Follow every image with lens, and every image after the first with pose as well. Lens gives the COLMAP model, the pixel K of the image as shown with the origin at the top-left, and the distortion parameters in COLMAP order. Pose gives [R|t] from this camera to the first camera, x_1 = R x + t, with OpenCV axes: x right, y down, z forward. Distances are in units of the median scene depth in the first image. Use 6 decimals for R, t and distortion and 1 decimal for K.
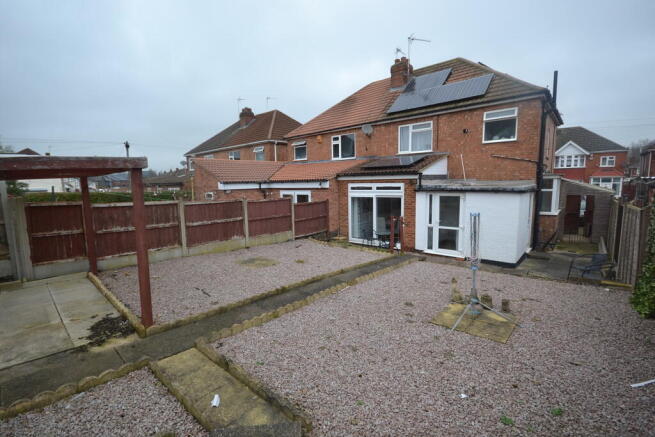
lens RADIAL K [[294.3, 0, 327.5], [0, 294.3, 218.5], [0, 0, 1]] dist [-0.004317, -0.000389]
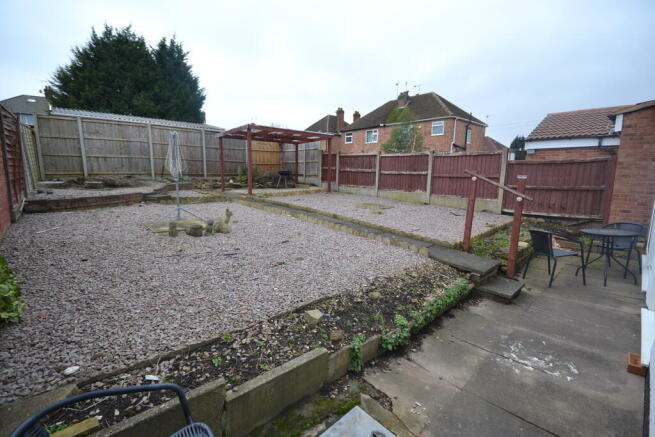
lens RADIAL K [[294.3, 0, 327.5], [0, 294.3, 218.5], [0, 0, 1]] dist [-0.004317, -0.000389]
pose [[-0.126176, 0.172165, -0.976954, 0.732859], [-0.124622, 0.974272, 0.187787, 0.004305], [0.984149, 0.145444, -0.101474, 0.794016]]
